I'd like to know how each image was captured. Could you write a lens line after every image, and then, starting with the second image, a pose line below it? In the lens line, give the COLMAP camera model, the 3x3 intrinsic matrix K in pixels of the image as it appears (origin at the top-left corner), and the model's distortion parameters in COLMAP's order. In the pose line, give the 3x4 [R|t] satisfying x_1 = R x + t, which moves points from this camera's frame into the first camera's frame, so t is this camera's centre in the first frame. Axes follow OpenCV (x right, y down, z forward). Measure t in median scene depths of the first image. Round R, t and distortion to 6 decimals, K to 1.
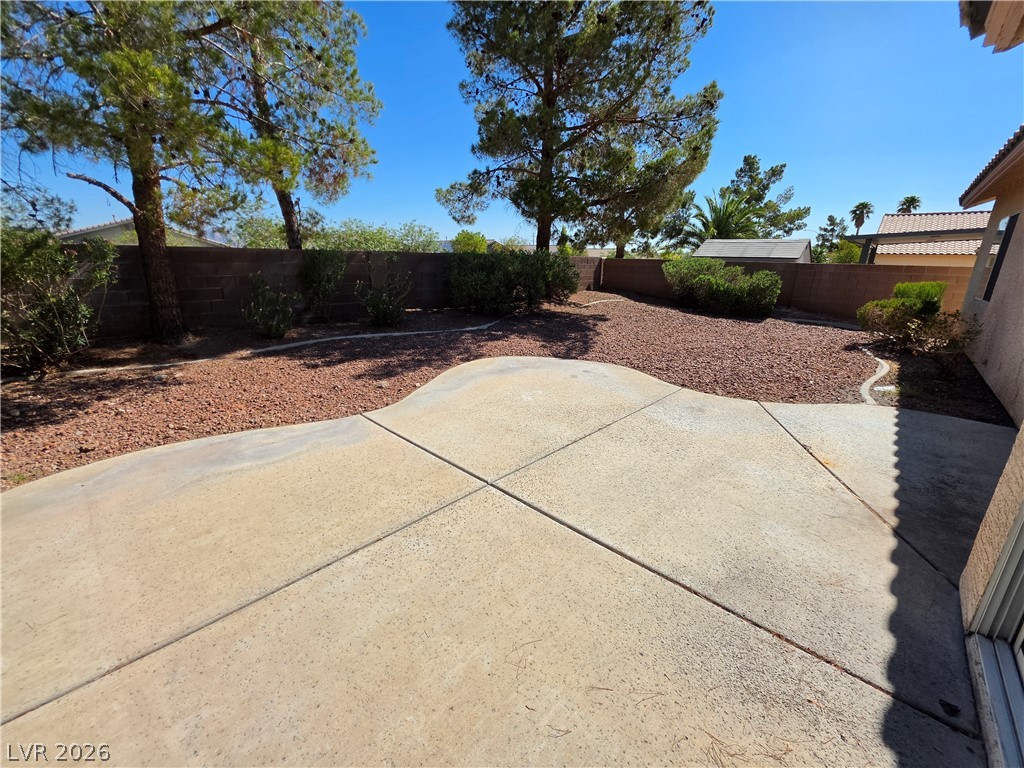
lens RADIAL K [[408.8, 0, 507.4], [0, 408.8, 382.8], [0, 0, 1]] dist [-0.001288, -0.000433]
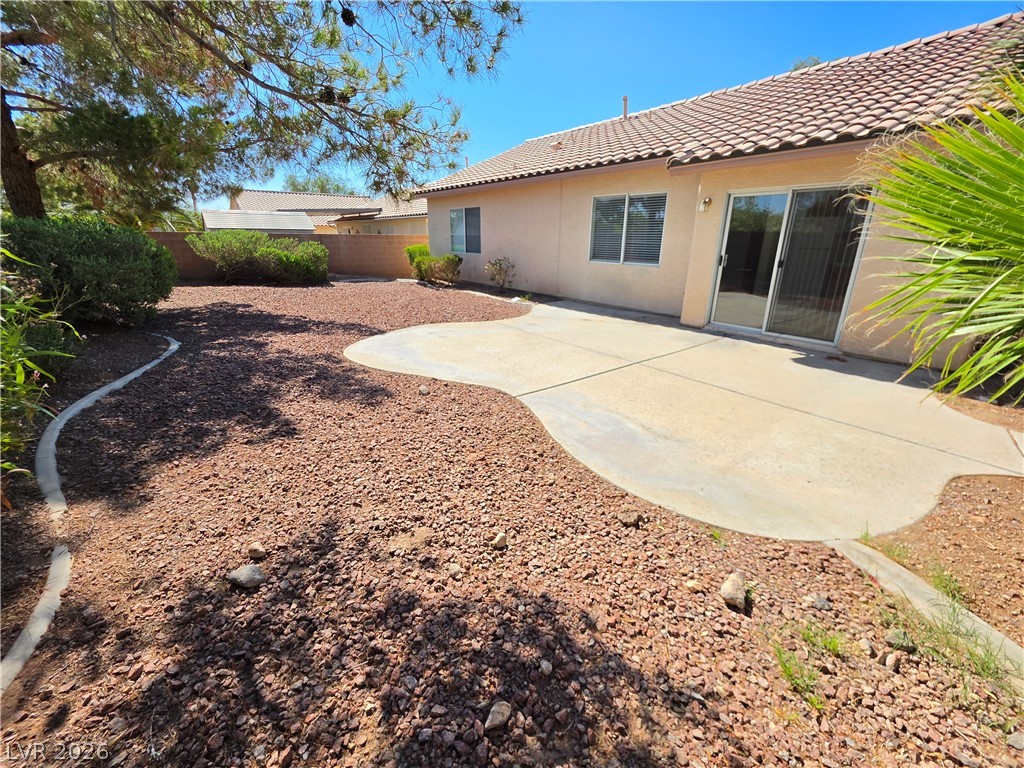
lens RADIAL K [[408.8, 0, 512.6], [0, 408.8, 379.9], [0, 0, 1]] dist [-0.001288, -0.000433]
pose [[0.170575, -0.340873, 0.924505, -0.693508], [0.283219, 0.915623, 0.285343, -0.135084], [-0.943764, 0.213165, 0.252725, 0.408771]]
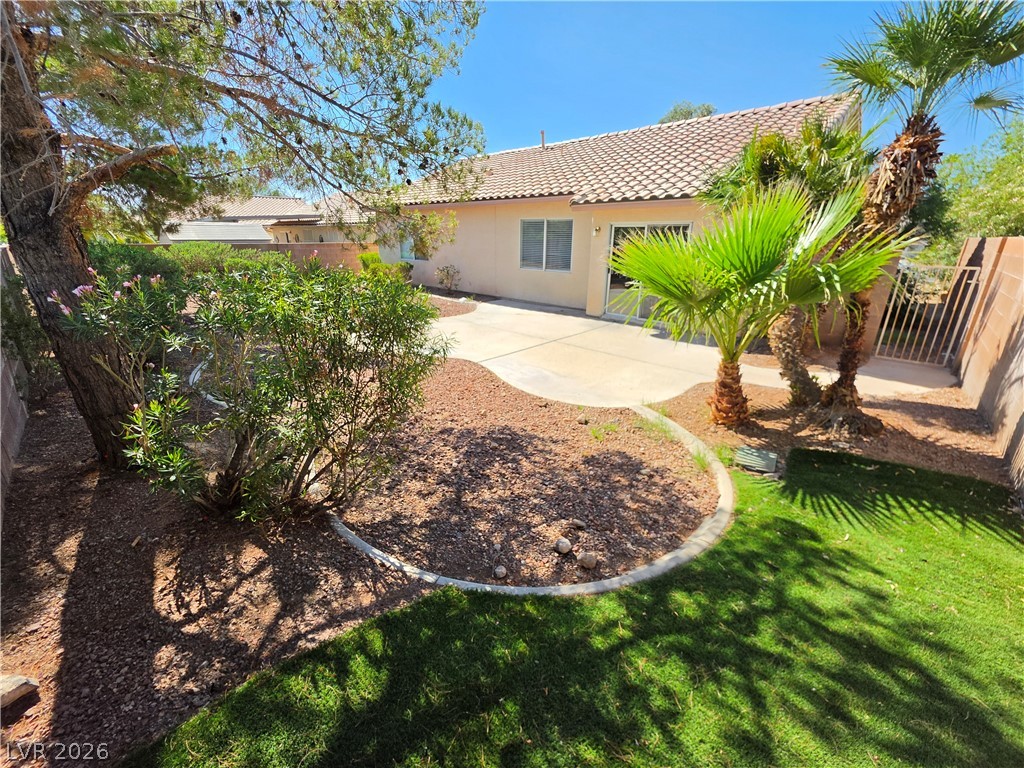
lens RADIAL K [[408.8, 0, 510.4], [0, 408.8, 381.4], [0, 0, 1]] dist [-0.001288, -0.000433]
pose [[0.018723, -0.353866, 0.935109, -1.015265], [0.285848, 0.898129, 0.334149, -0.190446], [-0.958092, 0.261043, 0.117968, 0.388748]]
